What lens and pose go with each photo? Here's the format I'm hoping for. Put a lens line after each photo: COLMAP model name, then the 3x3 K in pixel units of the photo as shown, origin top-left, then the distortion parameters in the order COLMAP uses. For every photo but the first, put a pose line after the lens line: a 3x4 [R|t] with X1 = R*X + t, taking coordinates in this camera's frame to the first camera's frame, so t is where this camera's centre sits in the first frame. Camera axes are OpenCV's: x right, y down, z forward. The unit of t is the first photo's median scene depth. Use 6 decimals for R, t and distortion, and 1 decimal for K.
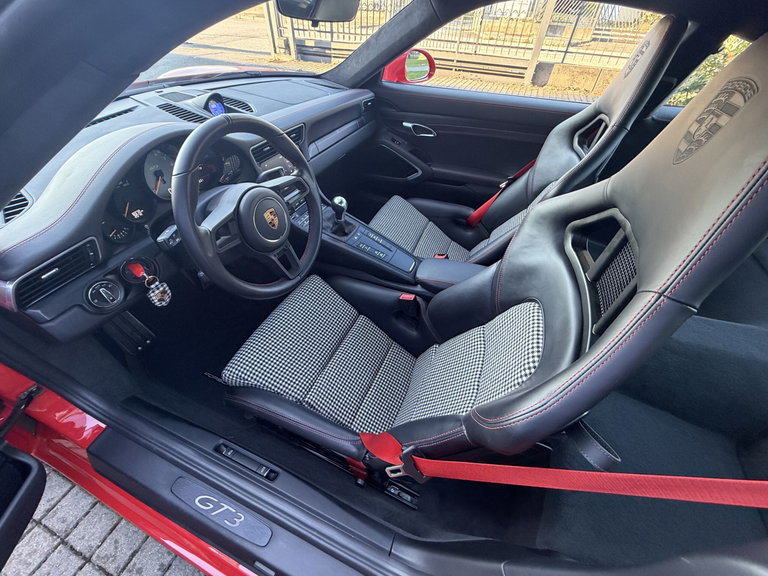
lens RADIAL K [[307.1, 0, 384.0], [0, 307.1, 287.1], [0, 0, 1]] dist [0.001241, 0.000040]
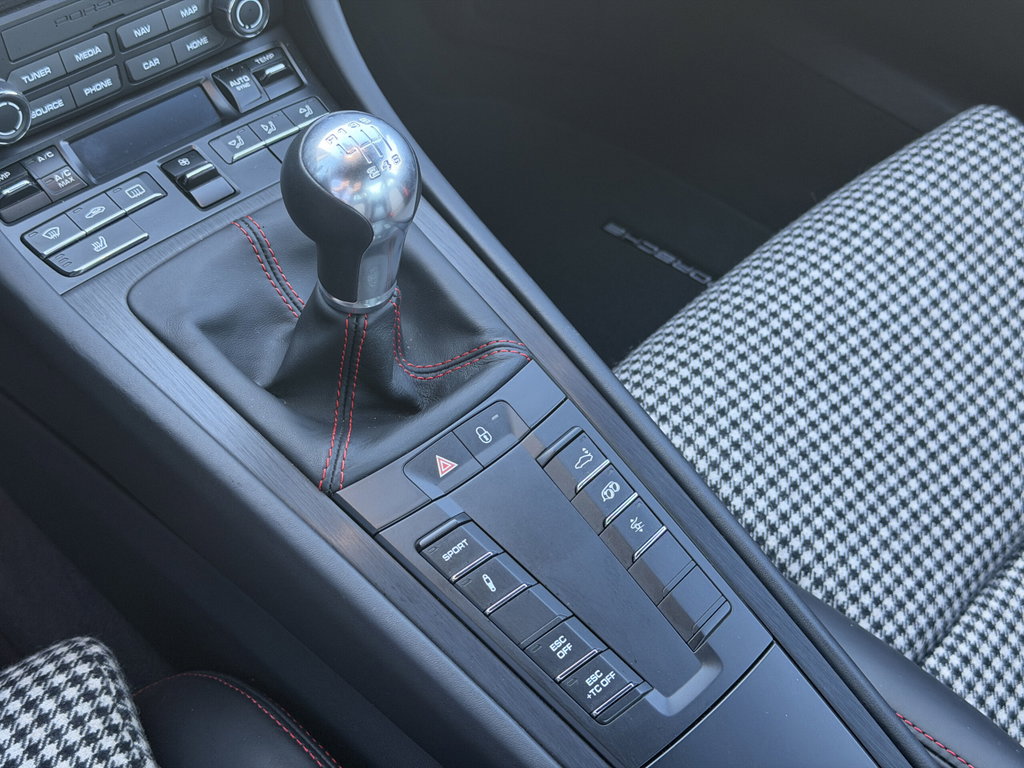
lens RADIAL K [[1448.0, 0, 518.5], [0, 1448.0, 388.7], [0, 0, 1]] dist [0.132096, 0.000000]
pose [[0.923929, 0.260909, -0.279790, 0.086338], [-0.257877, 0.964971, 0.048284, -0.230618], [0.282586, 0.027541, 0.958846, 0.481742]]
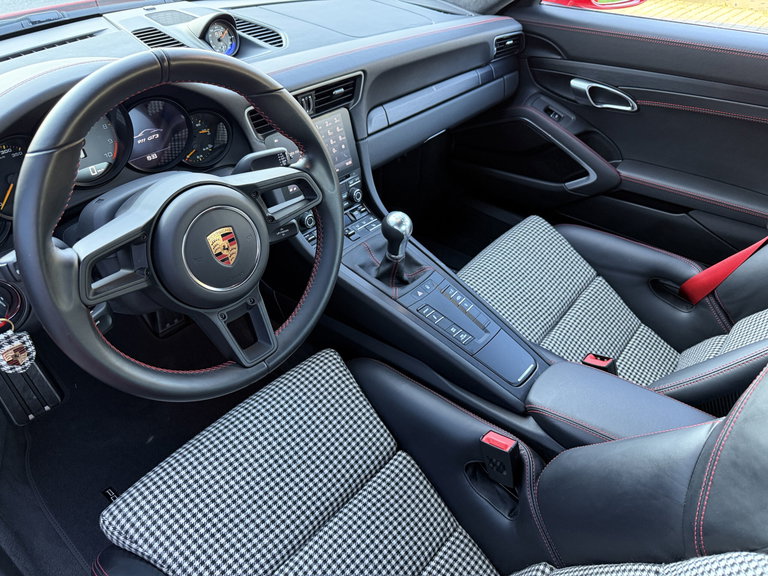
lens RADIAL K [[546.8, 0, 388.5], [0, 546.8, 287.9], [0, 0, 1]] dist [0.036706, -0.050100]
pose [[0.952402, 0.160360, -0.259258, 0.091351], [-0.189033, 0.977877, -0.089575, -0.082687], [0.239158, 0.134320, 0.961645, 0.132862]]
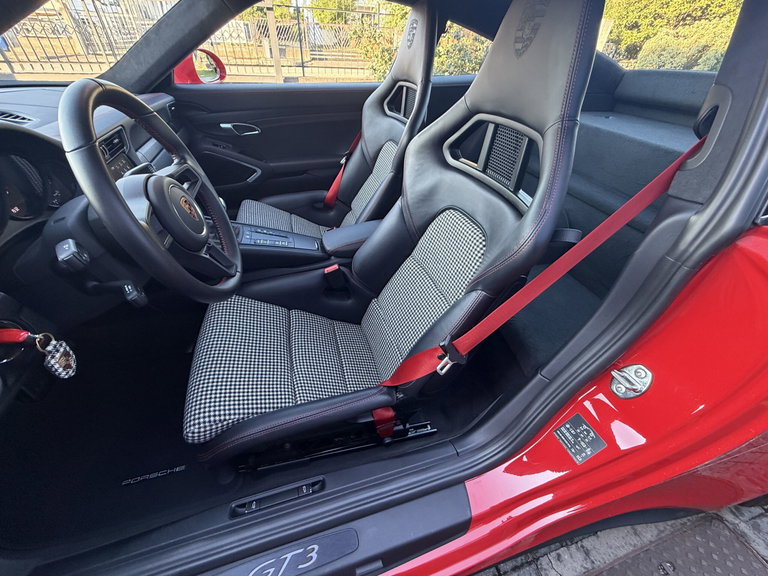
lens RADIAL K [[307.1, 0, 382.7], [0, 307.1, 288.3], [0, 0, 1]] dist [0.001241, 0.000040]
pose [[0.776342, -0.405963, 0.482168, -0.291245], [0.430055, 0.900411, 0.065670, 0.091166], [-0.460809, 0.156377, 0.873614, 0.046874]]
